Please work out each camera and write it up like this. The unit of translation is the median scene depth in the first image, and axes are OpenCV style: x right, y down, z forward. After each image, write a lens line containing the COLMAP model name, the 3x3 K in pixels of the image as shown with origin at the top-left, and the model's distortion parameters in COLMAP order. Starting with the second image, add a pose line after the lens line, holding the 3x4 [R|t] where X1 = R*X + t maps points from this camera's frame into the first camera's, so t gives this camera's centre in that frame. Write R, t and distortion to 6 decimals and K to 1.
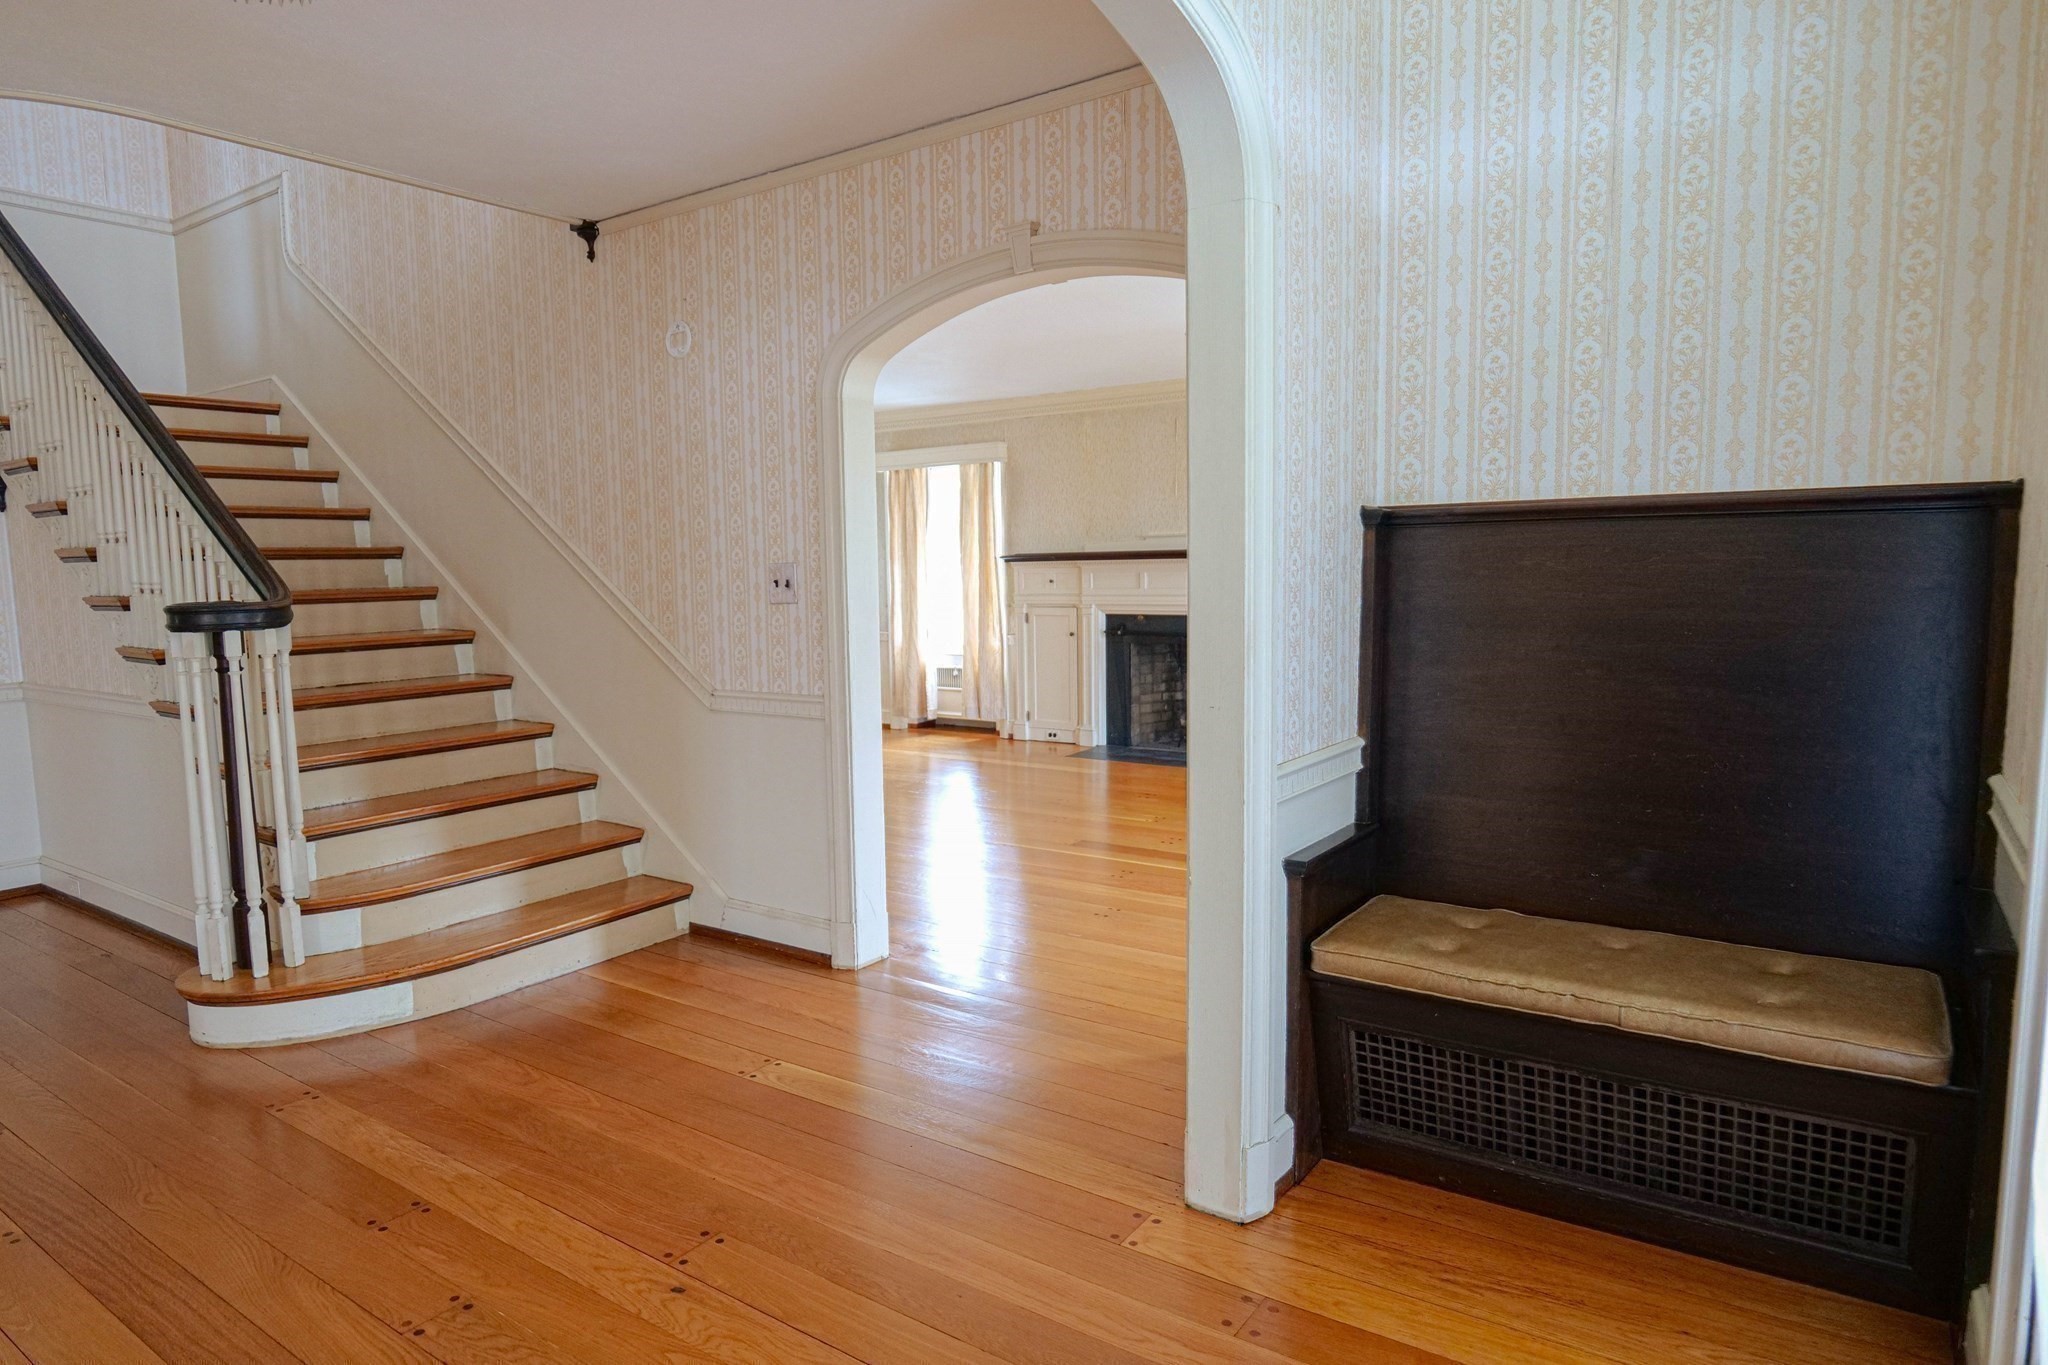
lens RADIAL K [[1190.1, 0, 1025.1], [0, 1190.1, 685.9], [0, 0, 1]] dist [-0.028826, 0.013200]
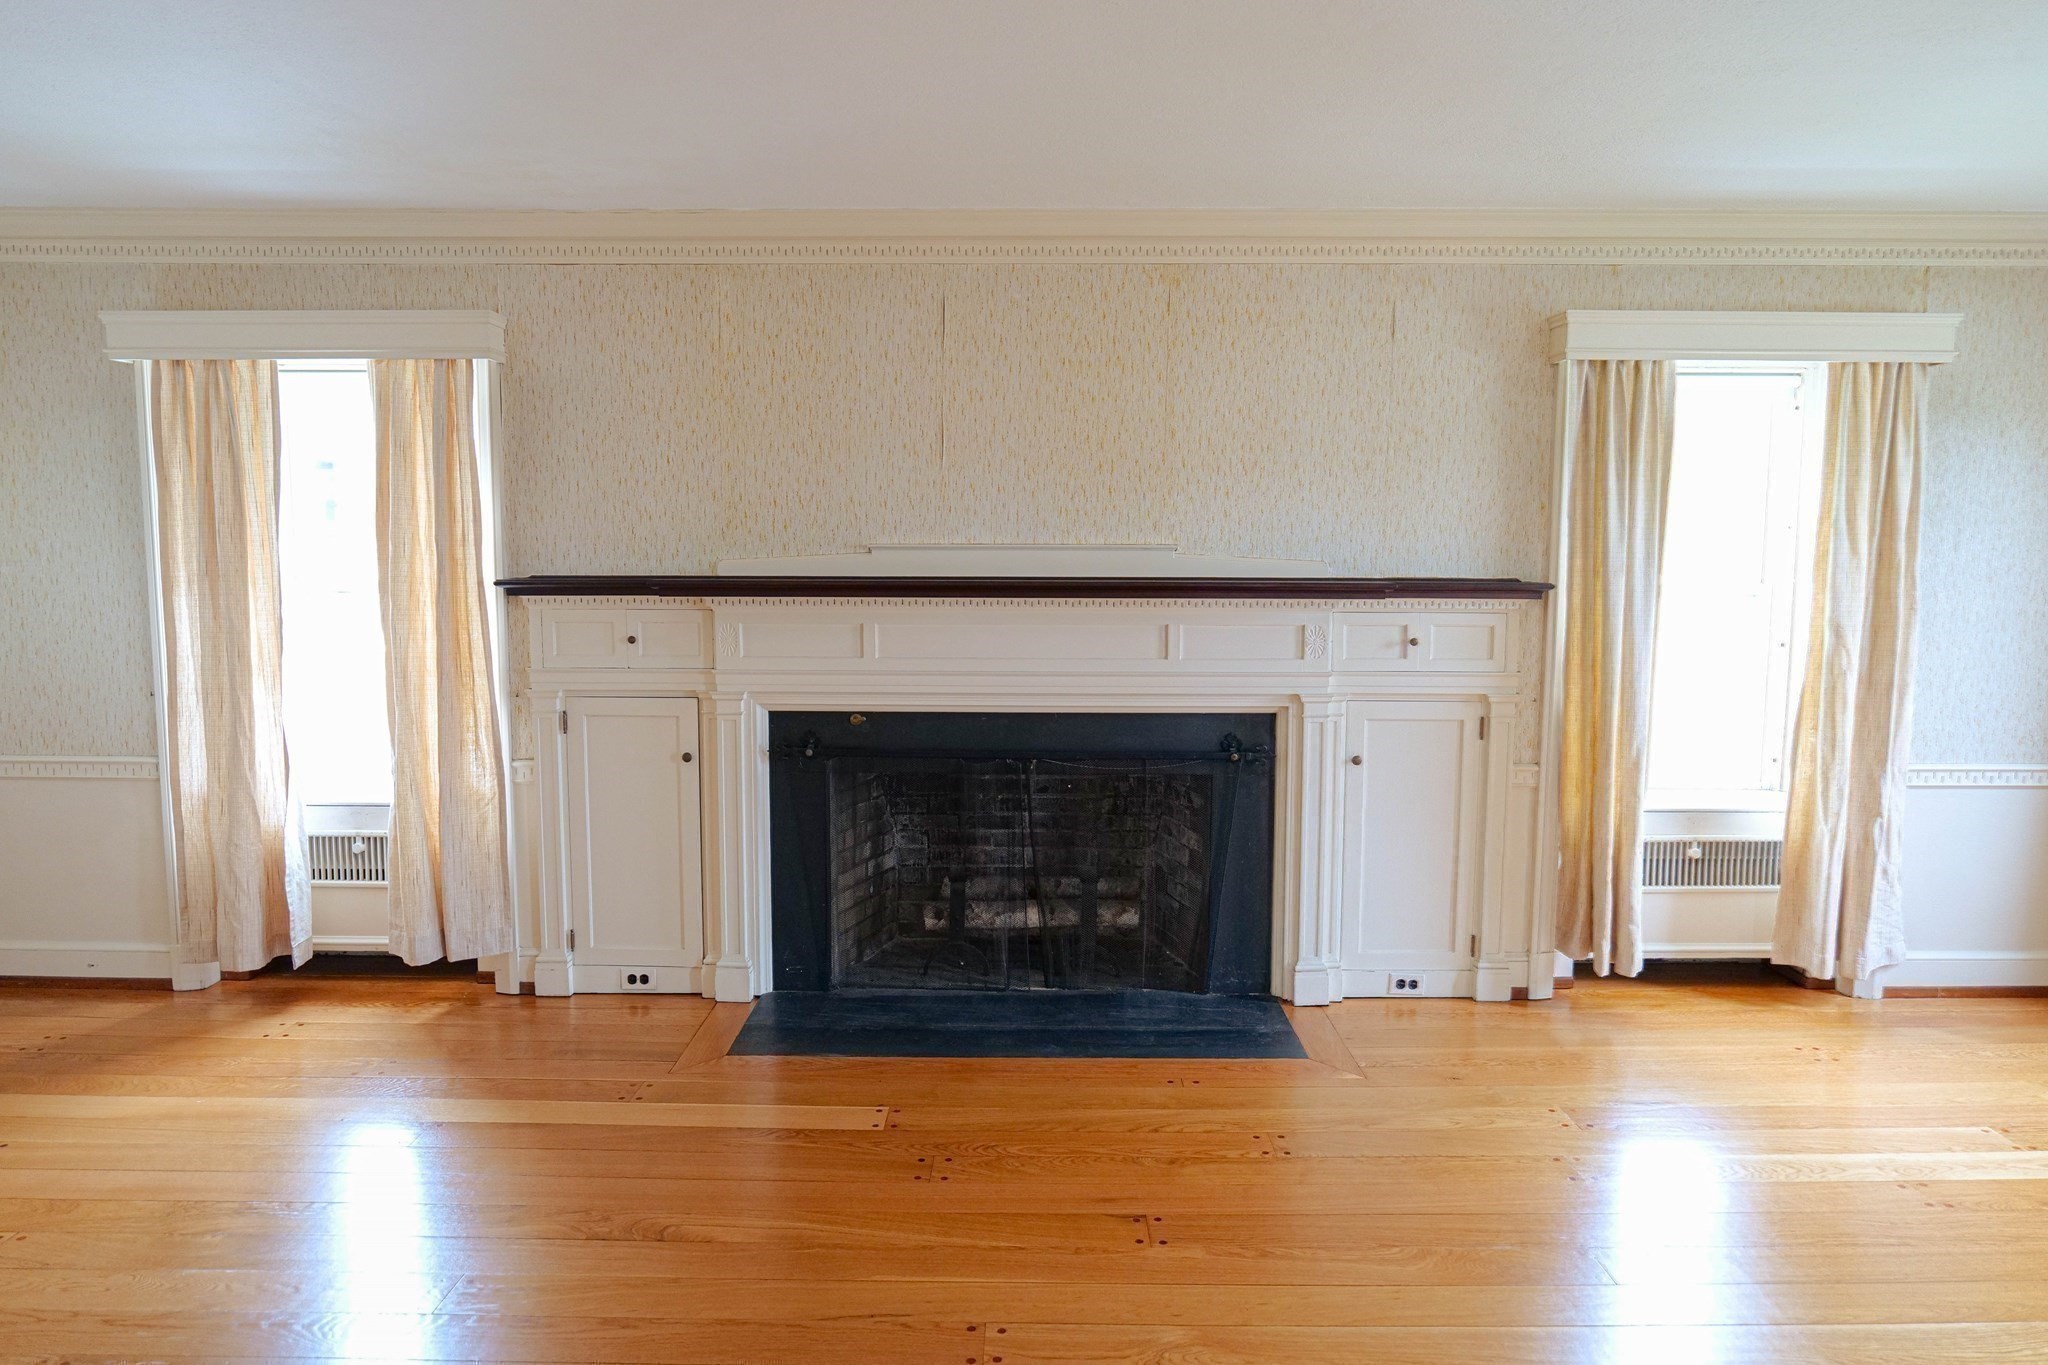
lens RADIAL K [[1190.1, 0, 1023.1], [0, 1190.1, 679.5], [0, 0, 1]] dist [-0.028826, 0.013200]
pose [[0.824356, -0.031975, 0.565169, -0.106969], [0.037129, 0.999308, 0.002380, -0.067893], [-0.564853, 0.019022, 0.824972, 0.546207]]
